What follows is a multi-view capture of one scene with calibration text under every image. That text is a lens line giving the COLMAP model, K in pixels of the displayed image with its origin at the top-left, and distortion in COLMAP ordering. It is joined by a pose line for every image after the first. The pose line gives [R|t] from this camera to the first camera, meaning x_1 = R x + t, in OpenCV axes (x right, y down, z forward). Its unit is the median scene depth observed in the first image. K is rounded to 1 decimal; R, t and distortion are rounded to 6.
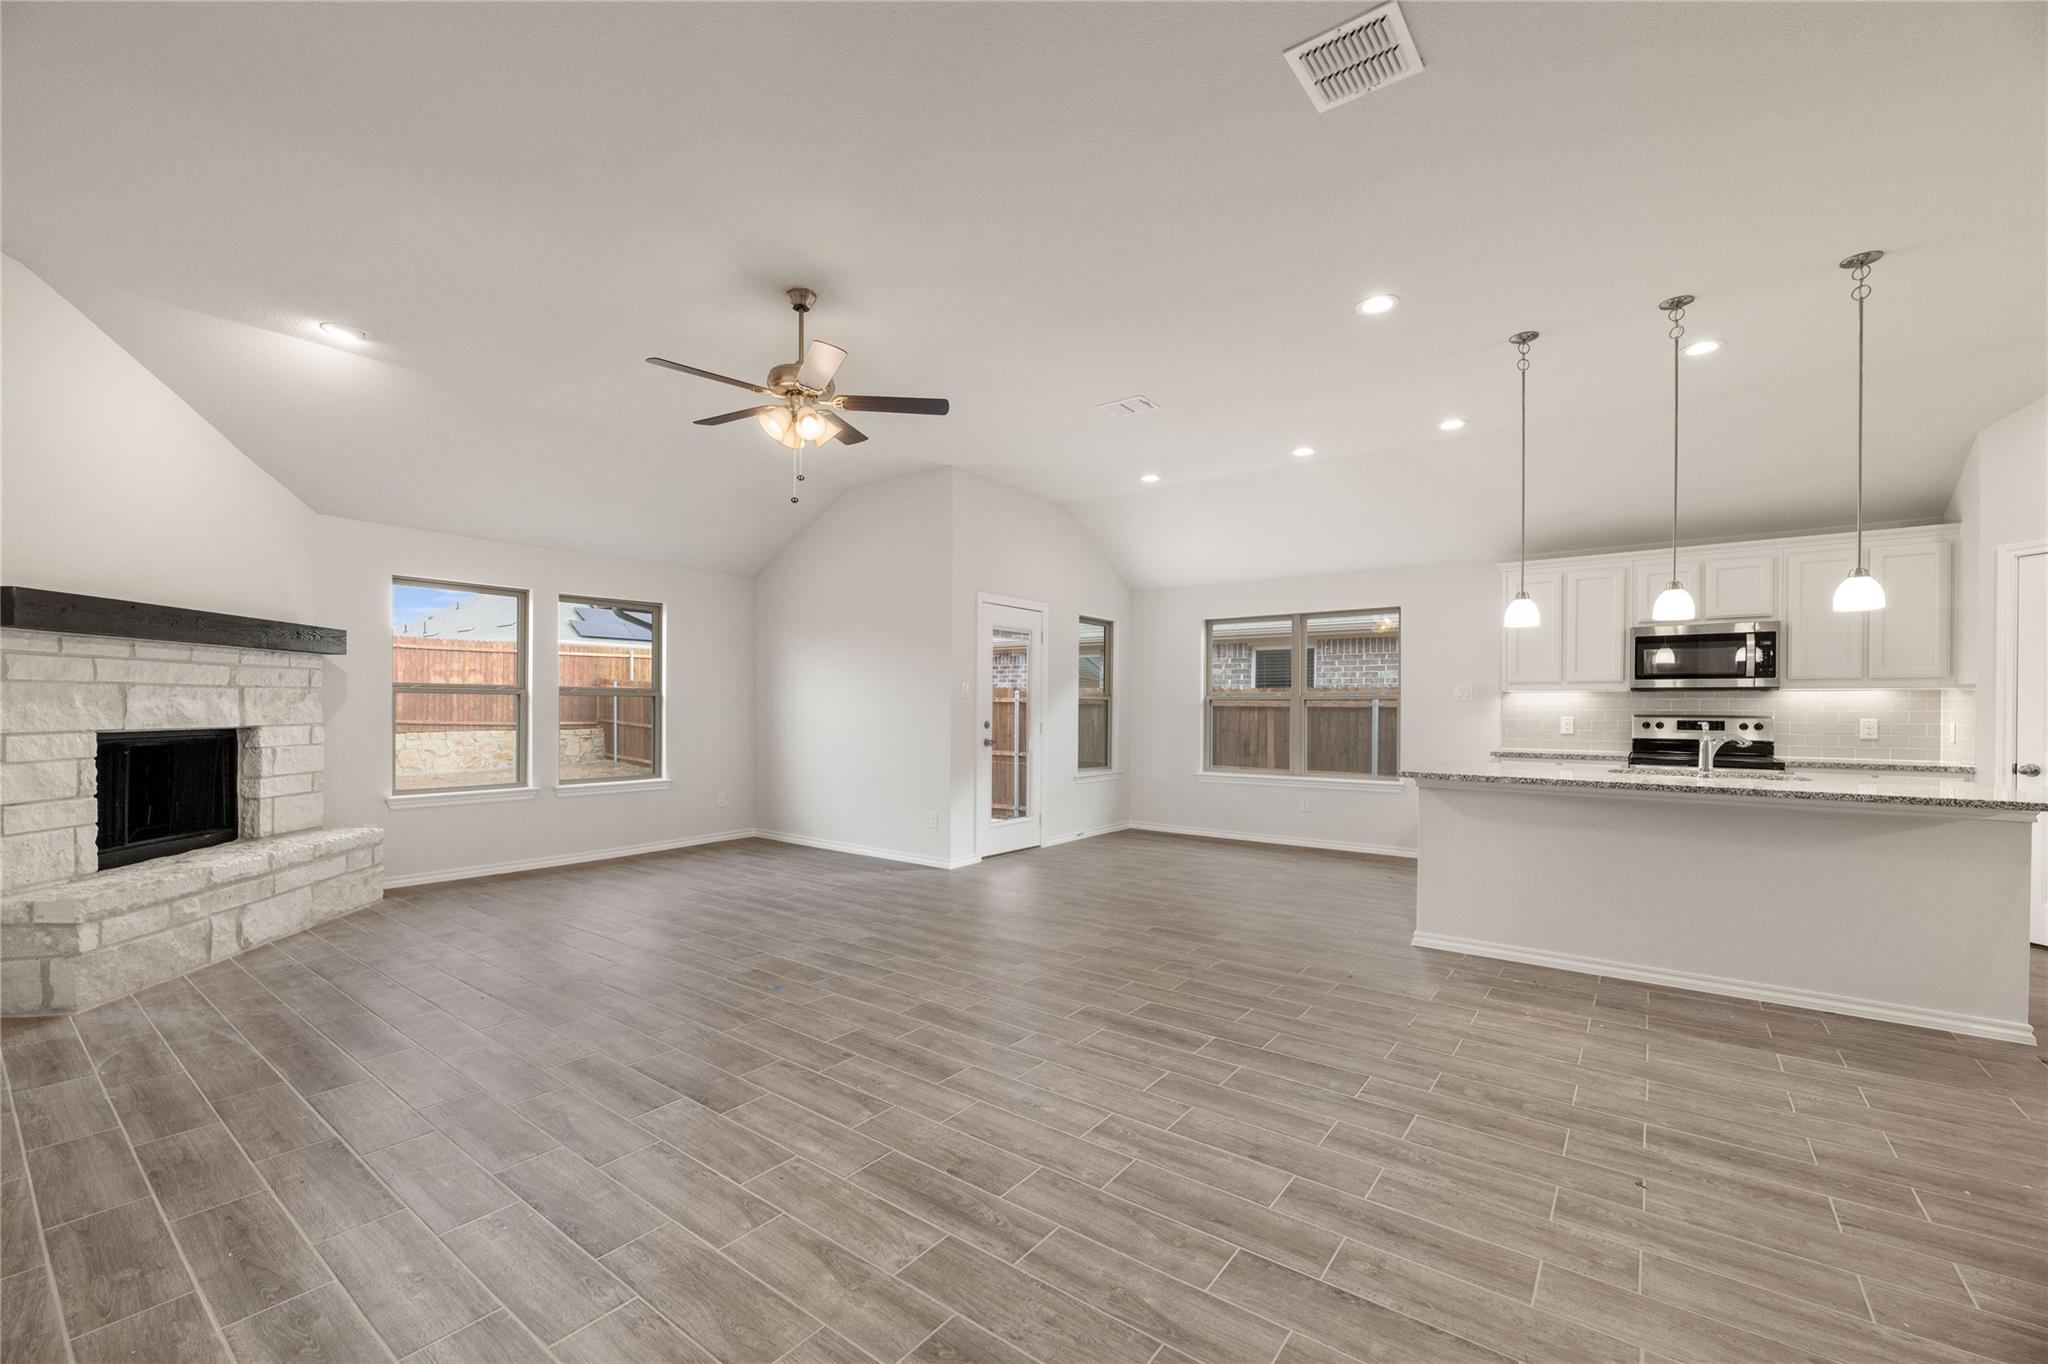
lens RADIAL K [[837.0, 0, 1021.8], [0, 837.0, 706.2], [0, 0, 1]] dist [-0.003072, 0.000585]
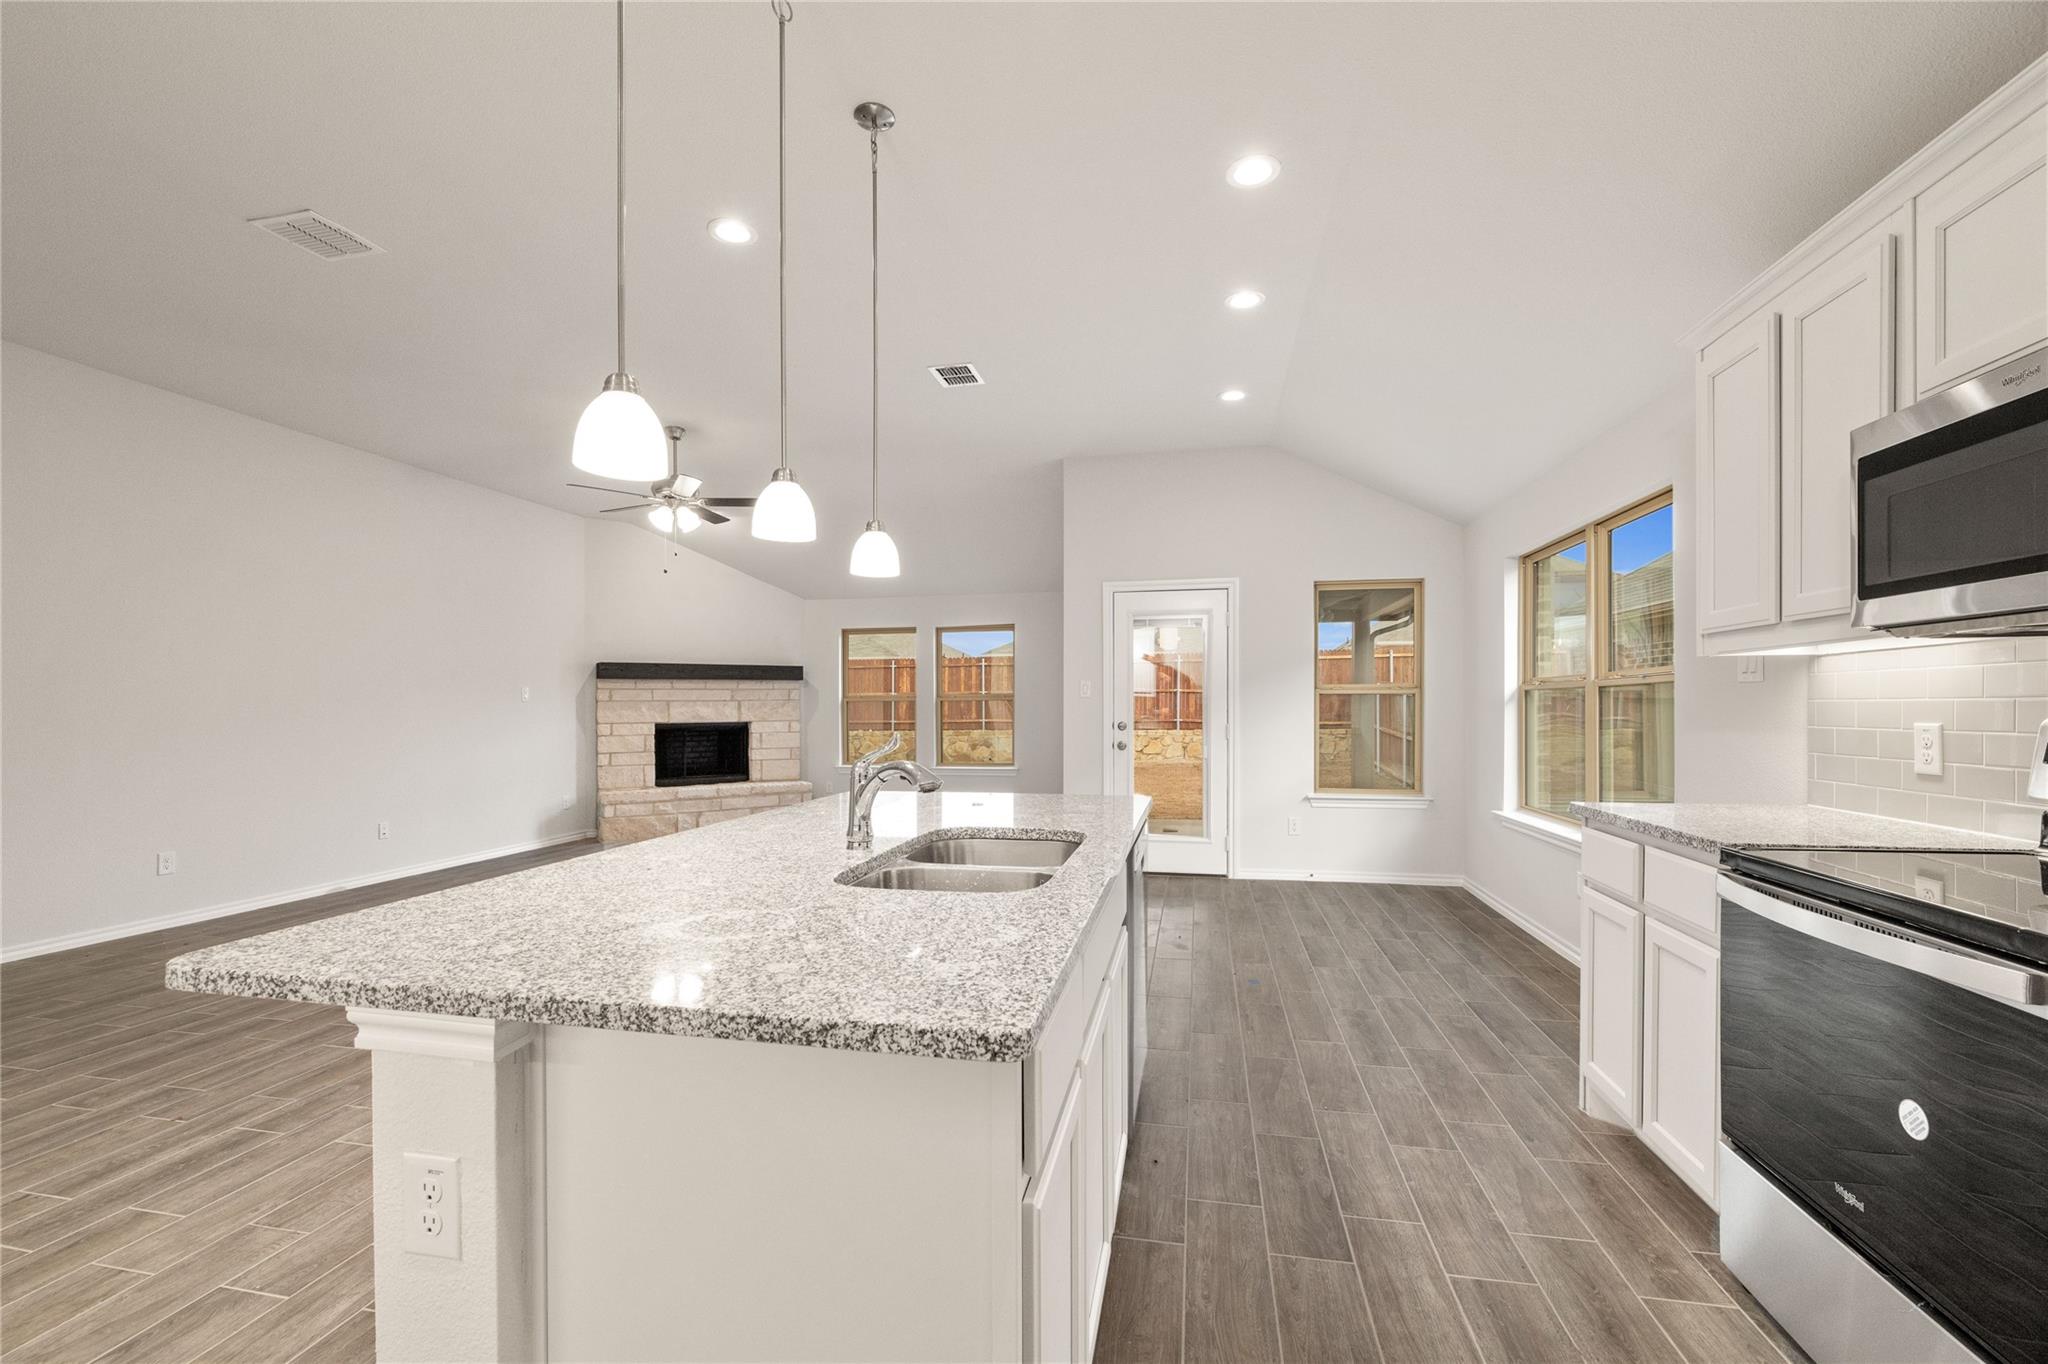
lens RADIAL K [[856.1, 0, 1018.5], [0, 856.1, 711.2], [0, 0, 1]] dist [-0.000700, 0.000259]
pose [[0.426541, -0.003930, -0.904459, 1.223456], [0.009091, 0.999959, -0.000058, 0.007547], [0.904422, -0.008198, 0.426560, 0.819351]]
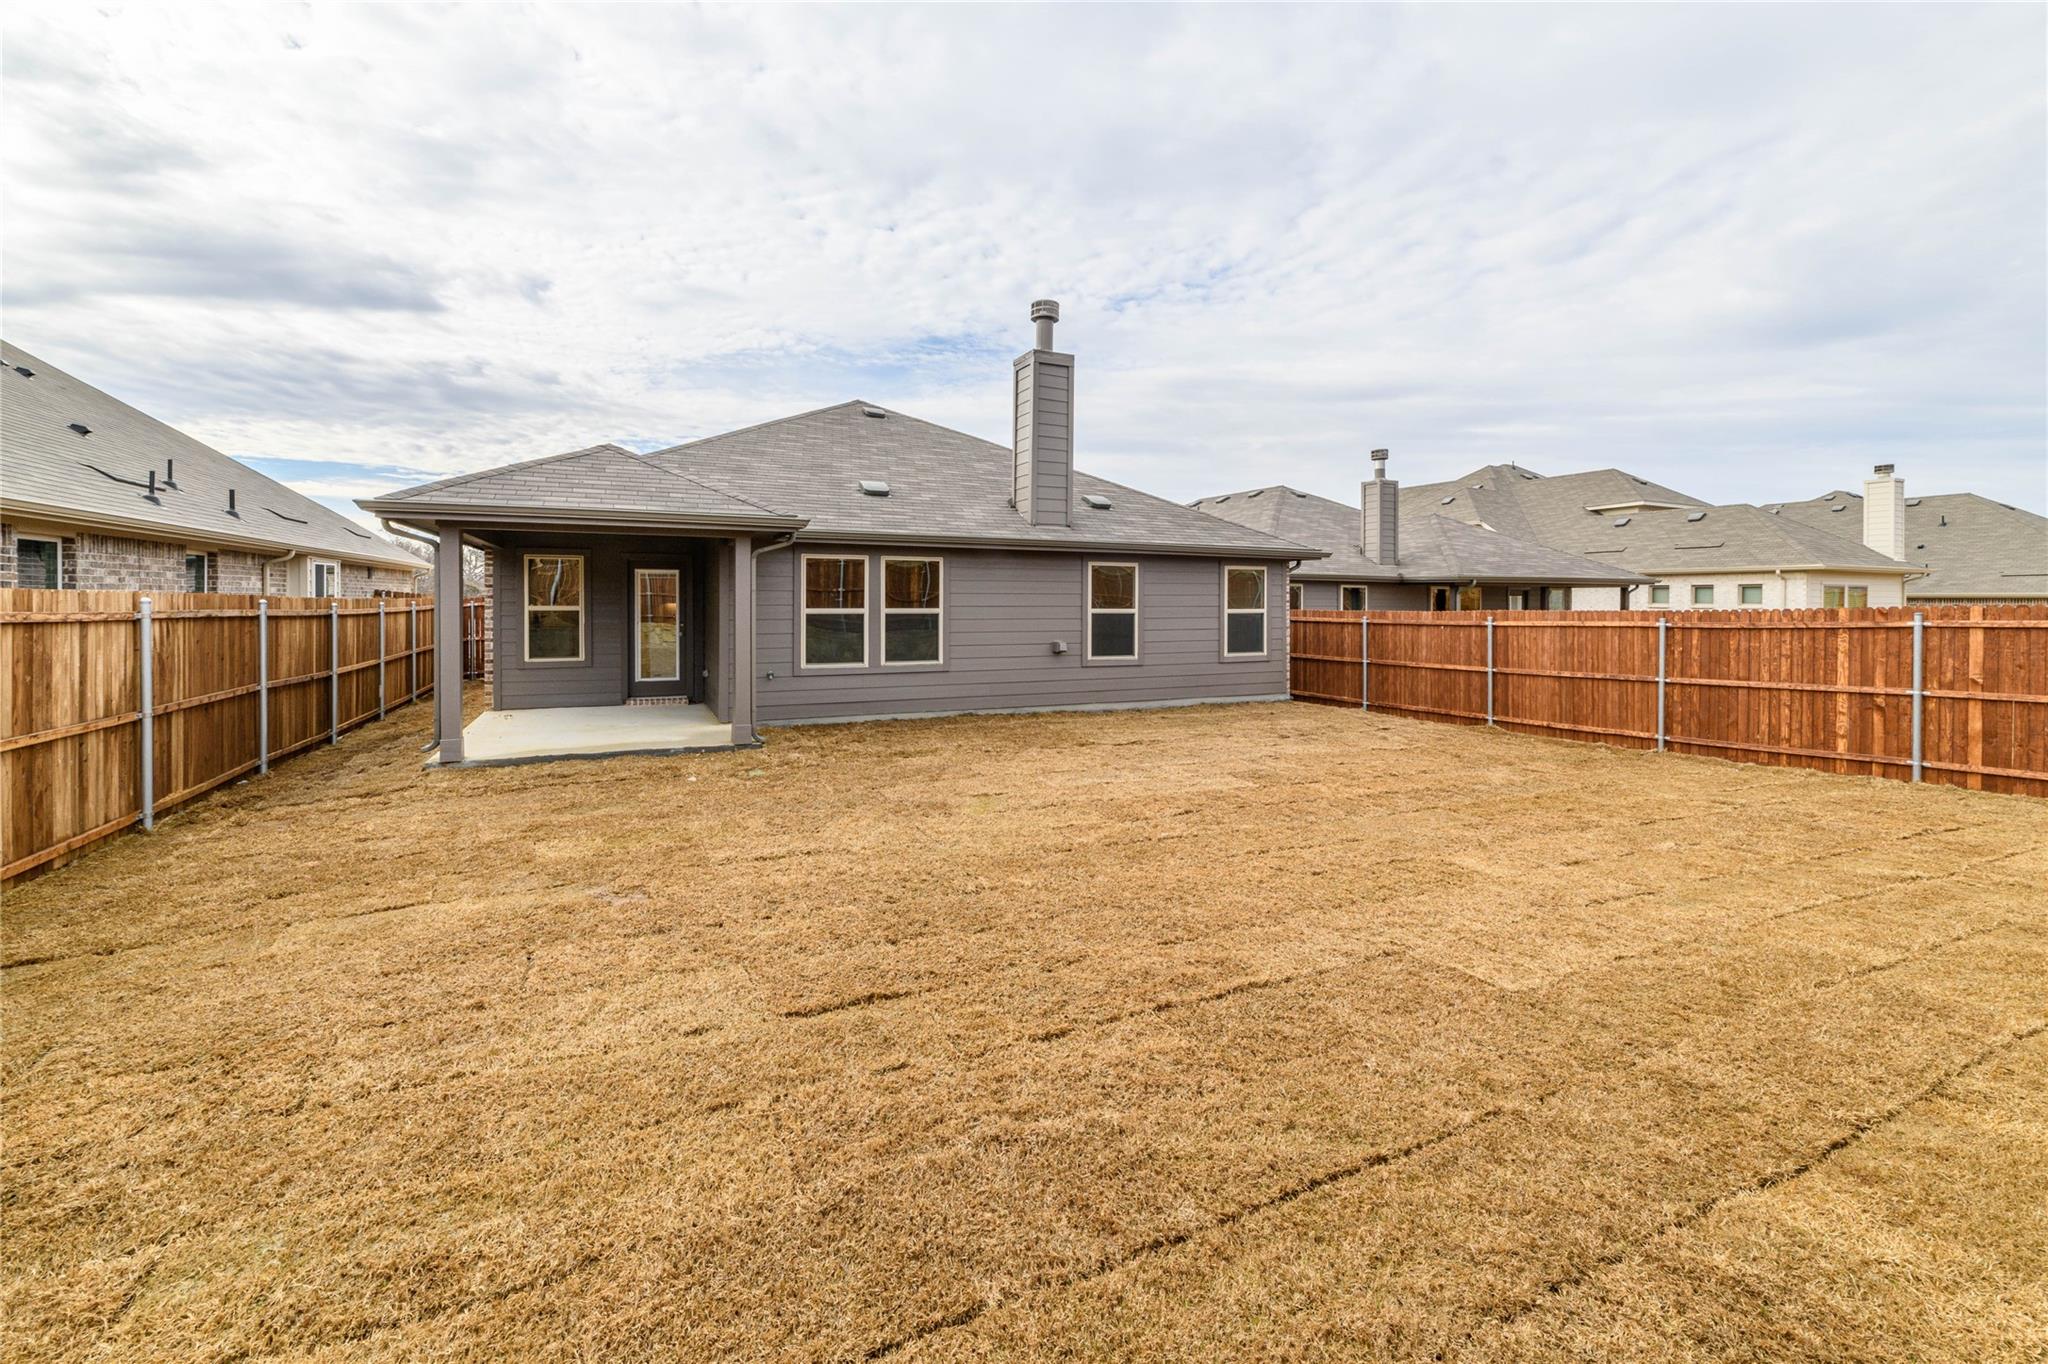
lens RADIAL K [[860.8, 0, 1029.6], [0, 860.8, 609.3], [0, 0, 1]] dist [-0.003525, -0.000106]
pose [[-0.884386, -0.015952, 0.466483, -2.674062], [-0.011534, 0.999858, 0.012326, -0.076099], [-0.466613, 0.005520, -0.884444, 3.838870]]
